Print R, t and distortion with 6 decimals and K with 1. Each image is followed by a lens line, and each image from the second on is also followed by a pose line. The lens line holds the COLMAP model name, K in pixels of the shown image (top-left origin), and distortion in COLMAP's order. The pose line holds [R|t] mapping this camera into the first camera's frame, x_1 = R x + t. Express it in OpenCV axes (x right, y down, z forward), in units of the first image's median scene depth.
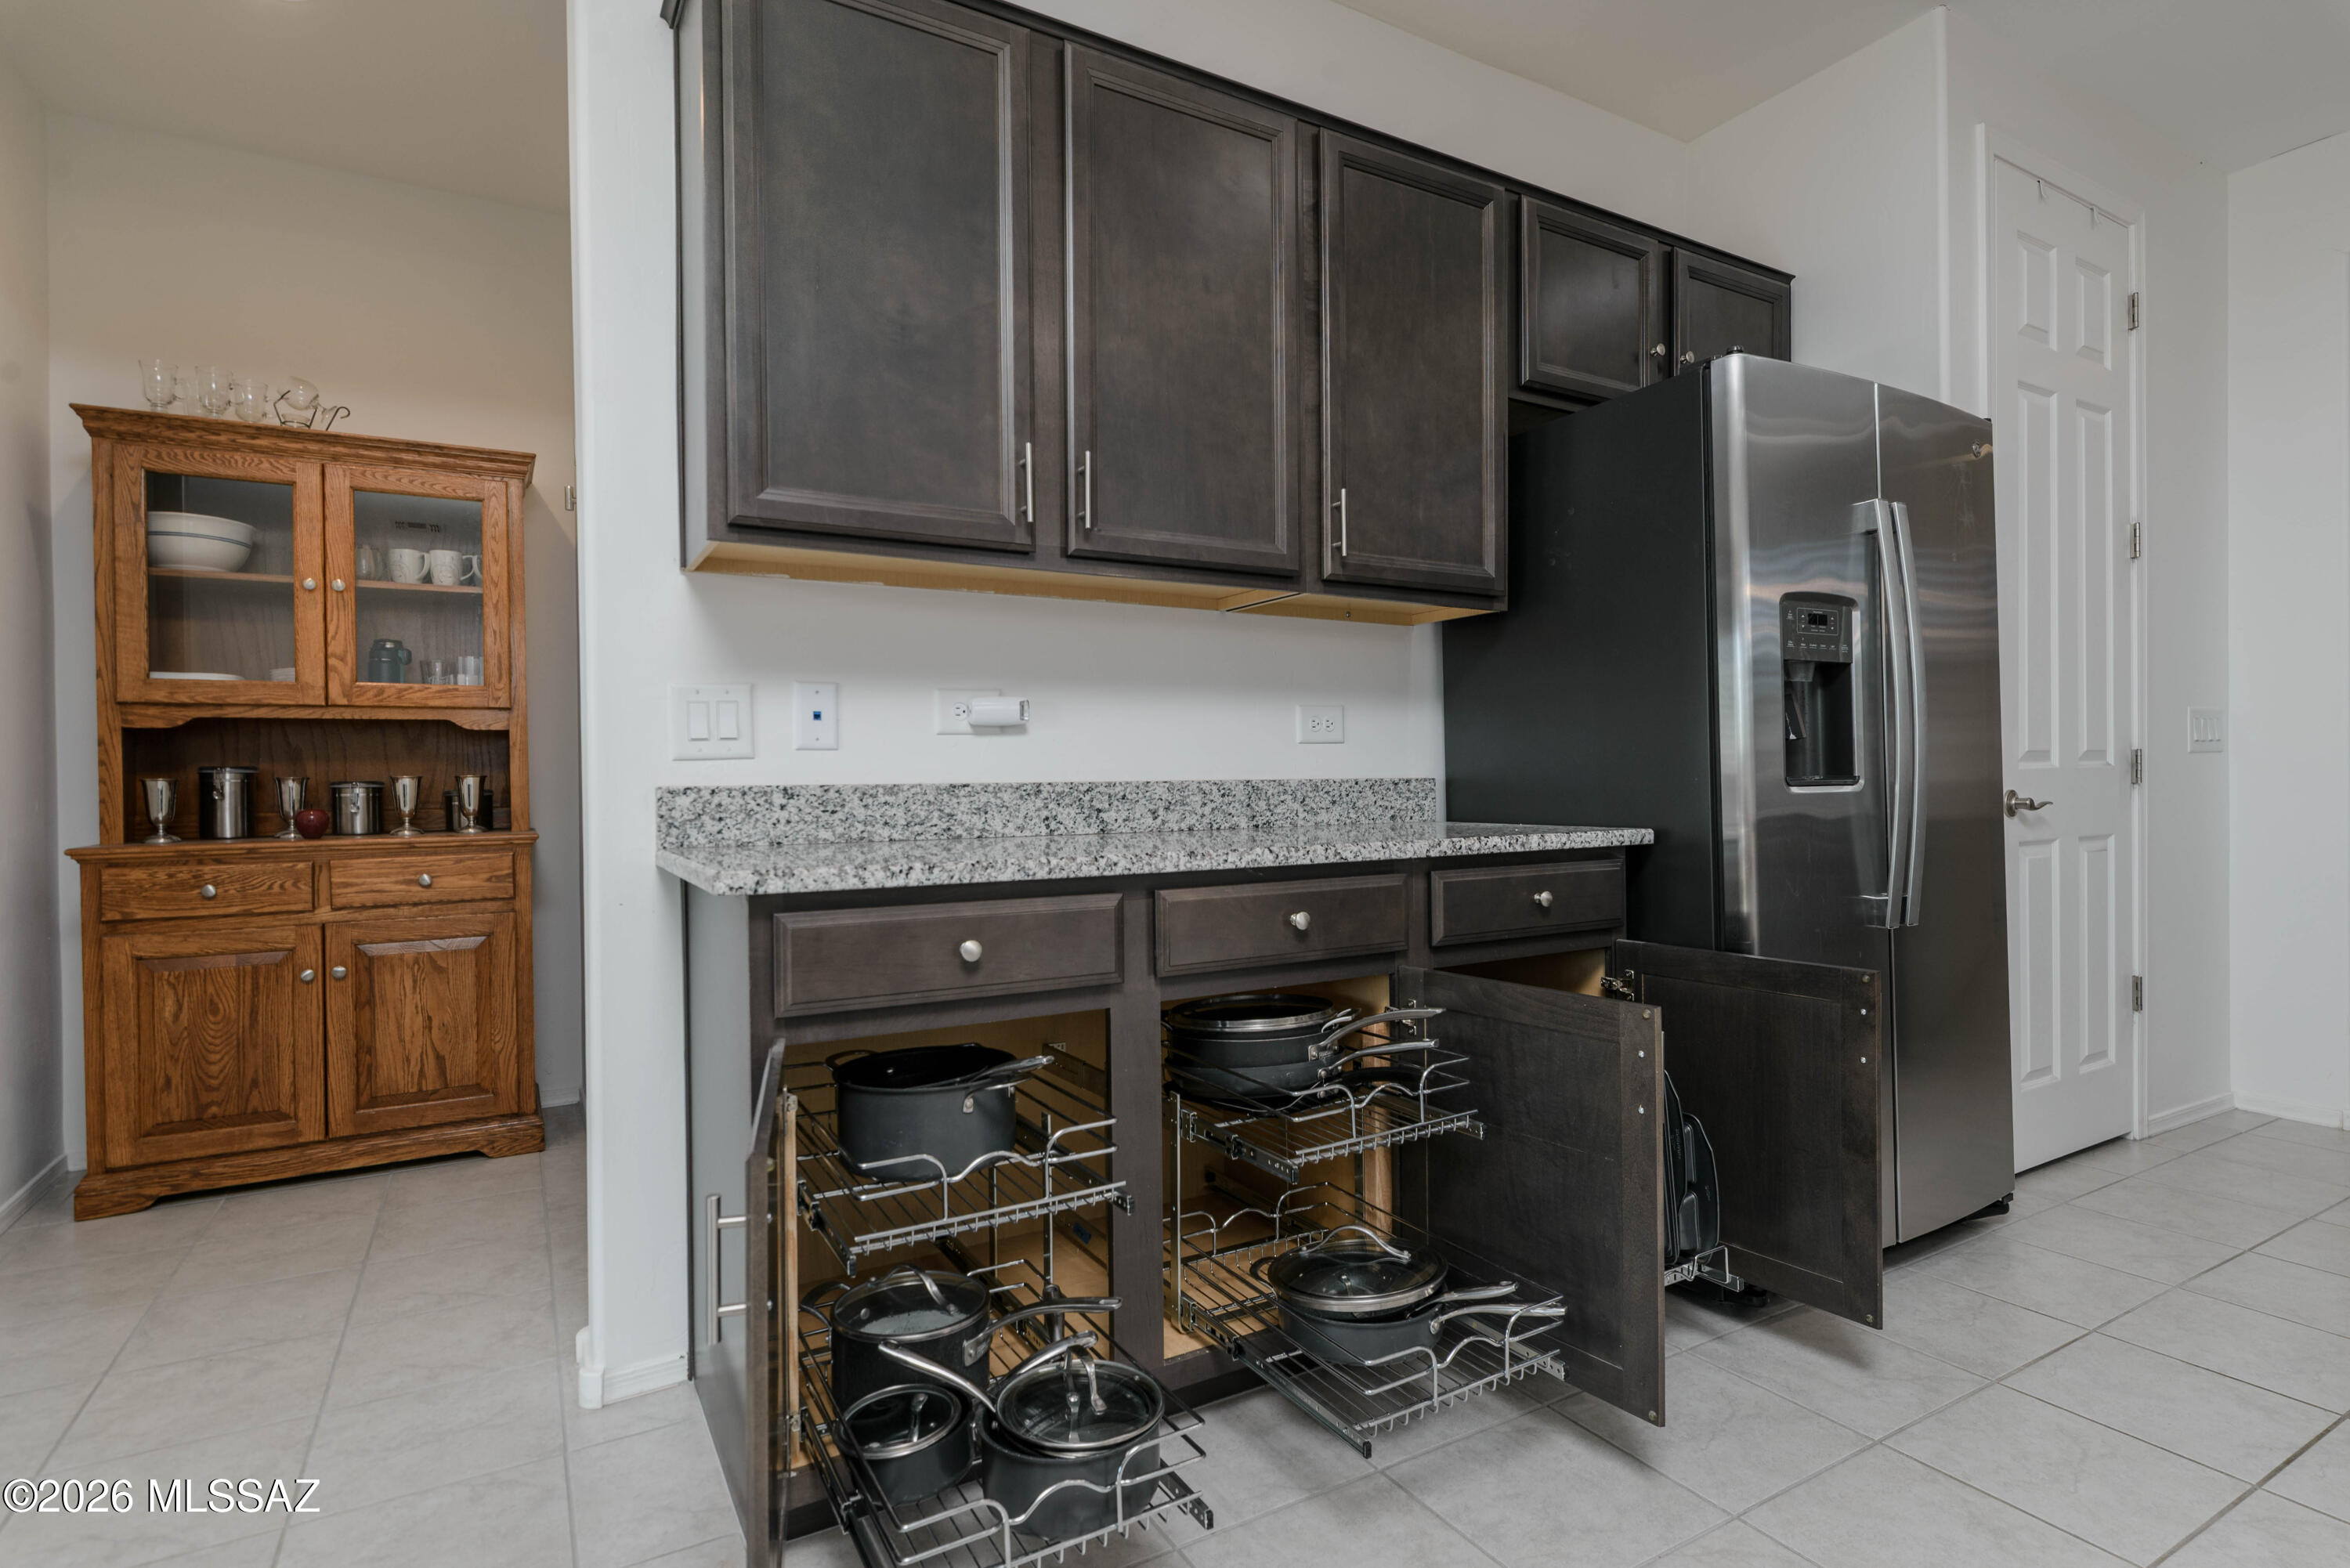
lens RADIAL K [[1194.1, 0, 1180.0], [0, 1194.1, 786.2], [0, 0, 1]] dist [-0.000502, -0.002327]
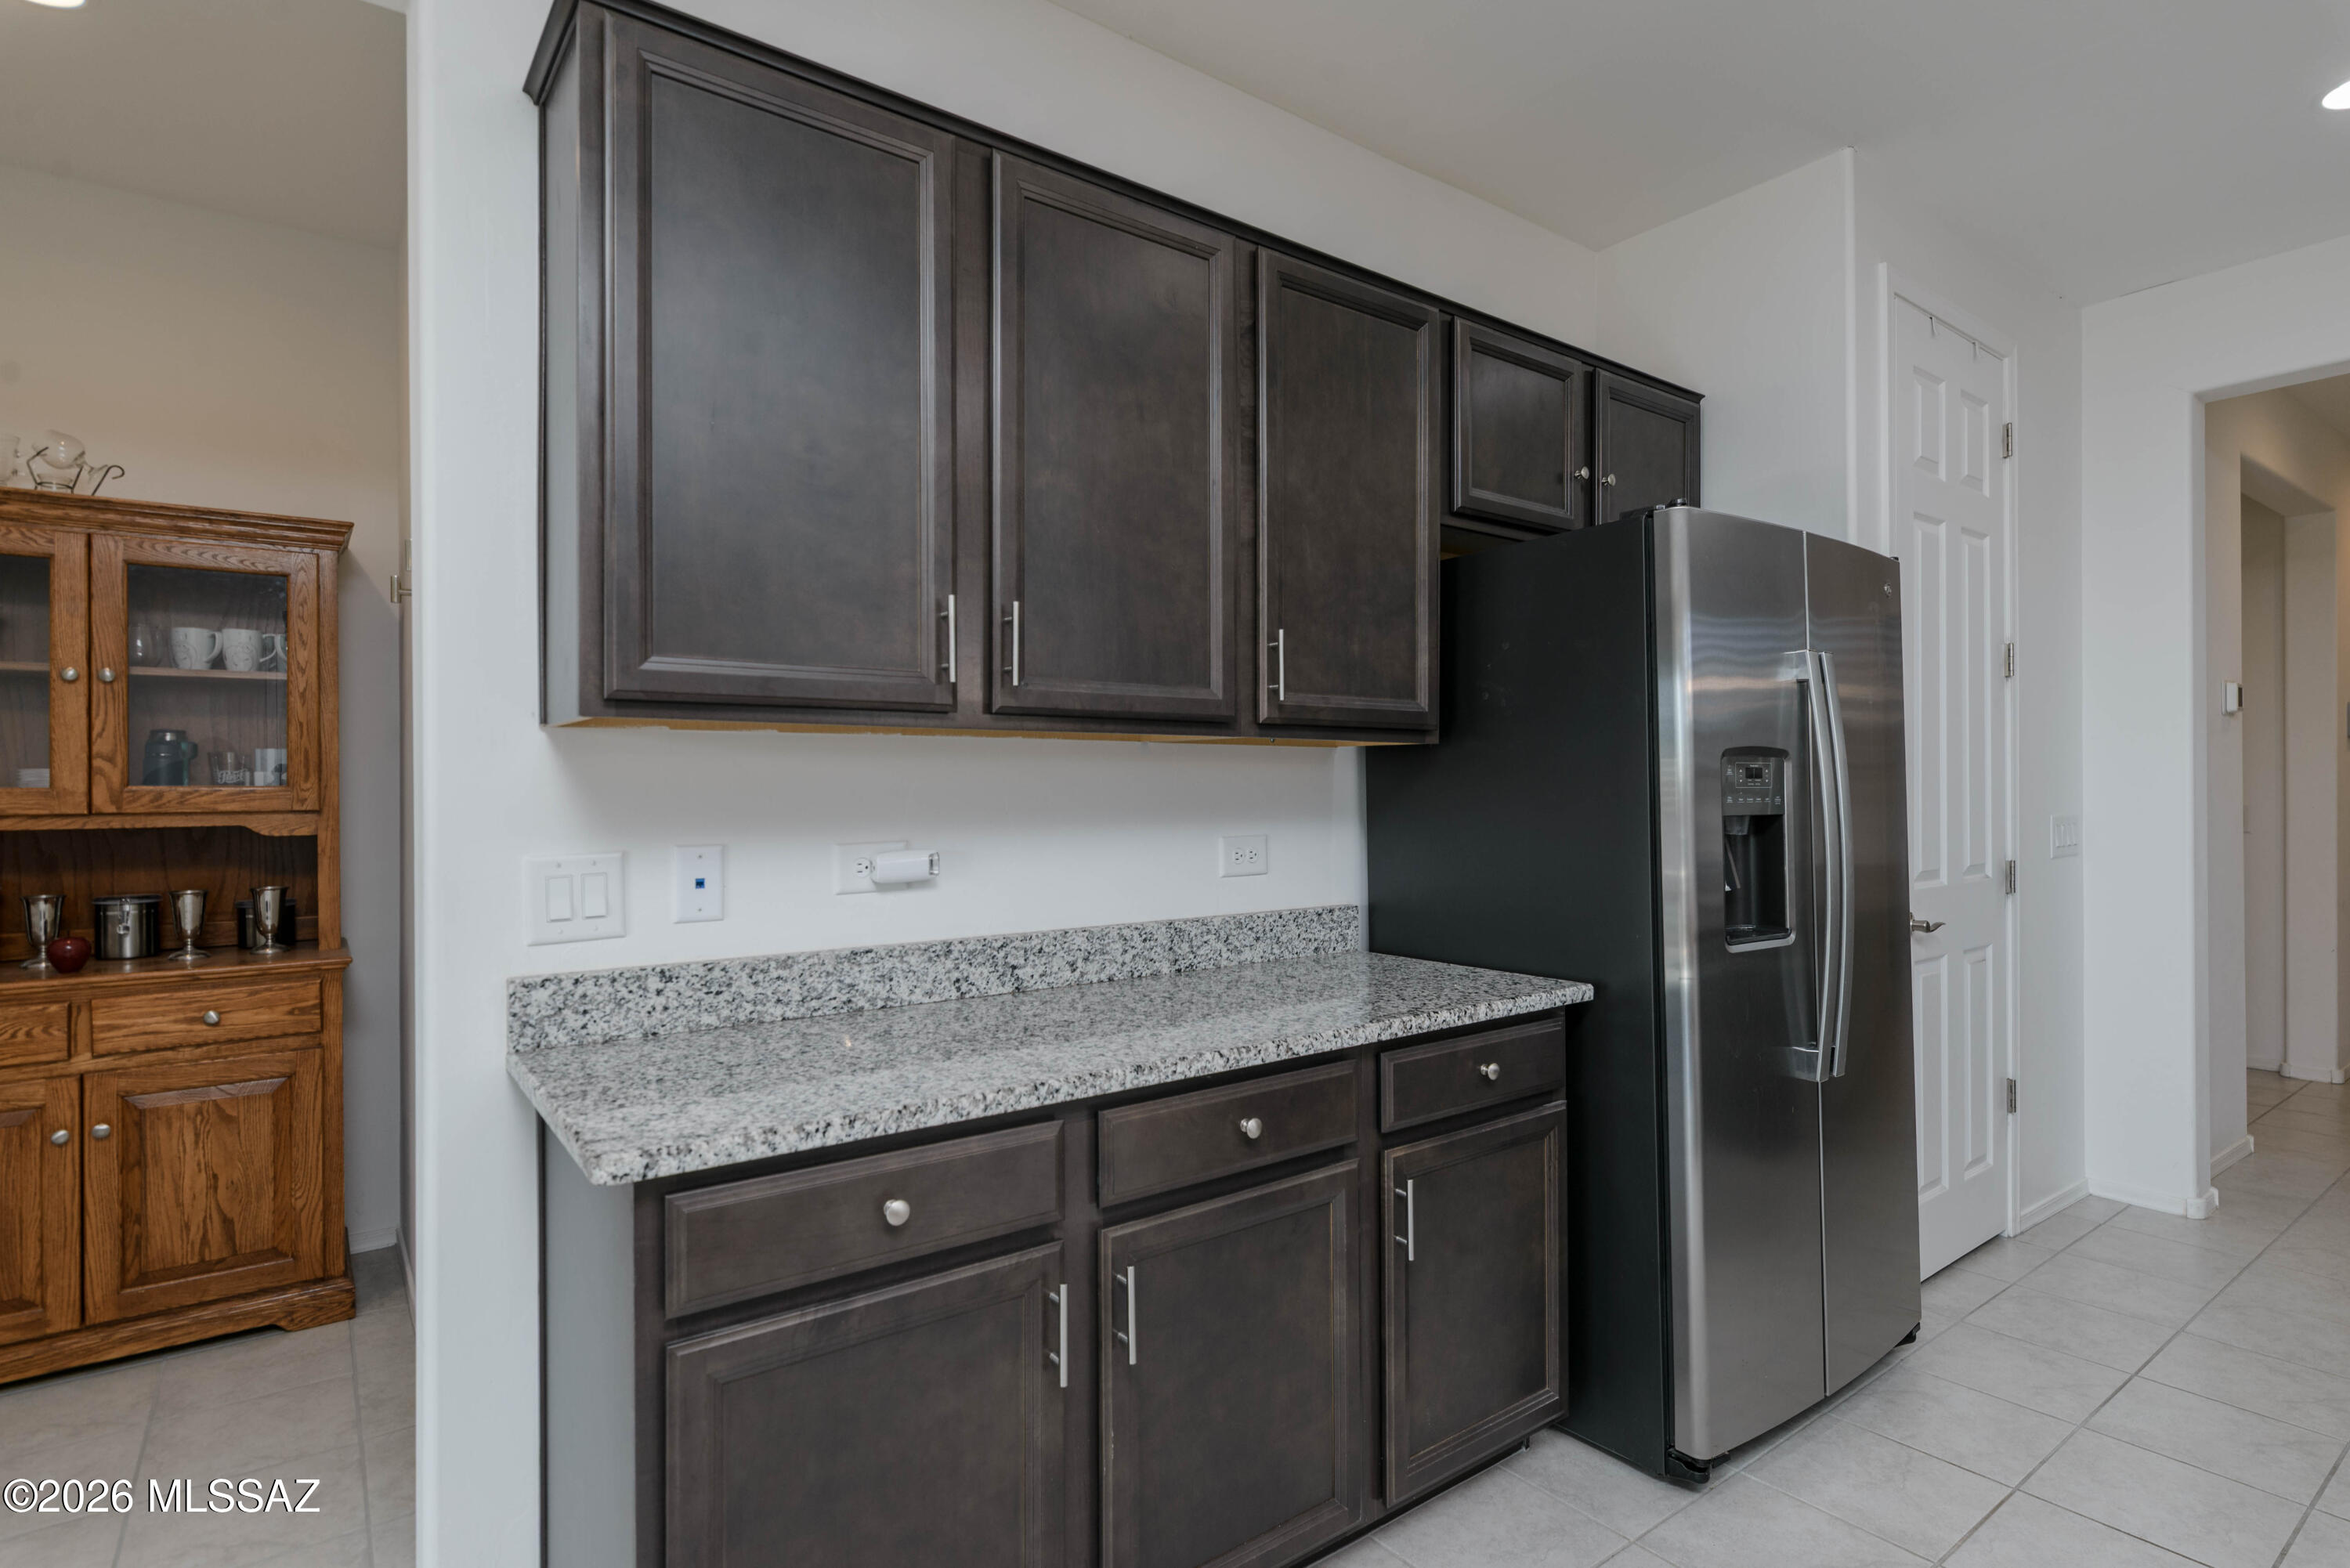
lens RADIAL K [[1194.1, 0, 1180.0], [0, 1194.1, 777.2], [0, 0, 1]] dist [-0.000502, -0.002327]
pose [[0.992803, 0.006035, 0.119610, -0.049732], [-0.004707, 0.999924, -0.011389, -0.111386], [-0.119670, 0.010744, 0.992756, 0.069919]]
